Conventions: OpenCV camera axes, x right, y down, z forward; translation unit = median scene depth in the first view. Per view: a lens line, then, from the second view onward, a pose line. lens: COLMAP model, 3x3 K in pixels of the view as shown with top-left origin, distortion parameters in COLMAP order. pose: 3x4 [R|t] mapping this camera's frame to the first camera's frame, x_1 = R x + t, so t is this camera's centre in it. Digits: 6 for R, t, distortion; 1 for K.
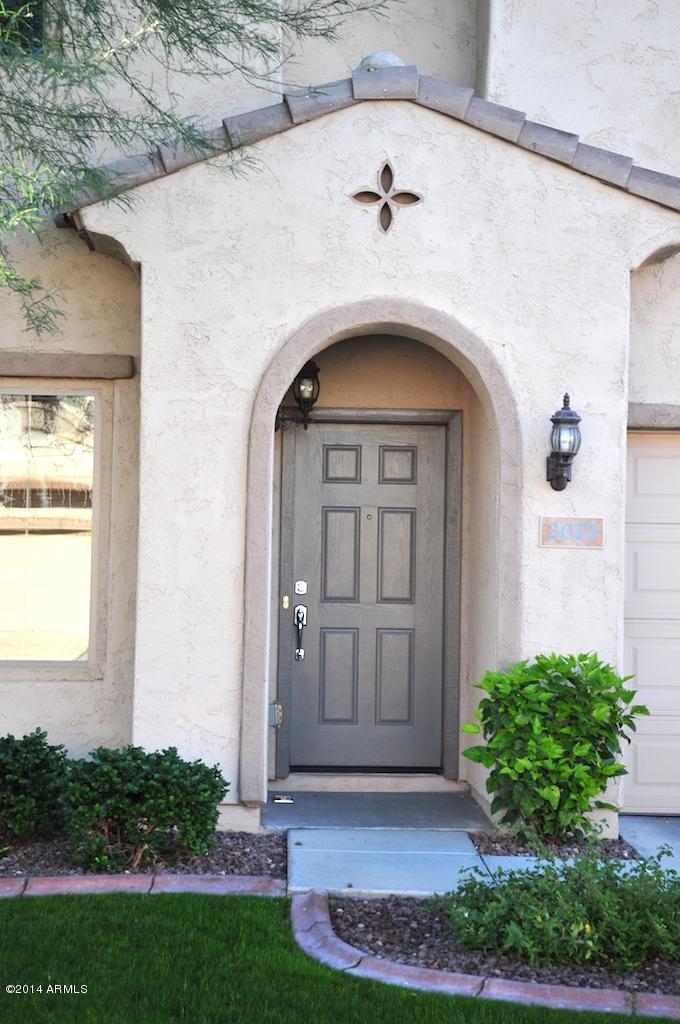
lens RADIAL K [[1904.4, 0, 340.0], [0, 1904.4, 512.0], [0, 0, 1]] dist [0.207710, 0.082924]
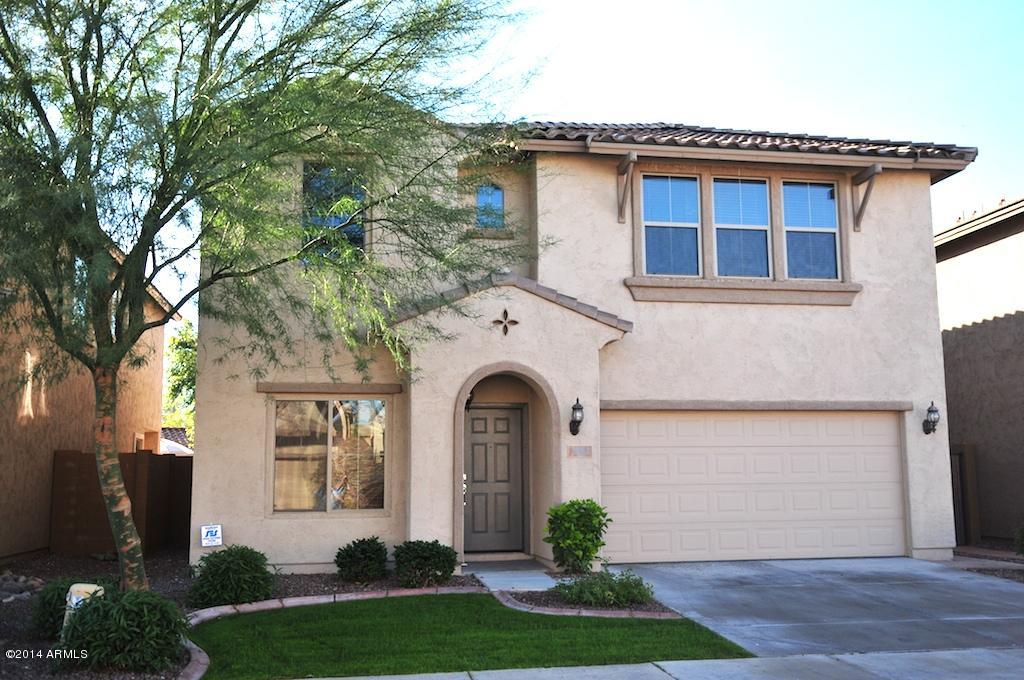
lens RADIAL K [[1009.7, 0, 512.0], [0, 1009.7, 340.0], [0, 0, 1]] dist [-0.006279, -0.001442]
pose [[0.990881, -0.008890, 0.134445, -0.150009], [0.022177, 0.994973, -0.097660, -0.008028], [-0.132901, 0.099751, 0.986097, -0.337420]]
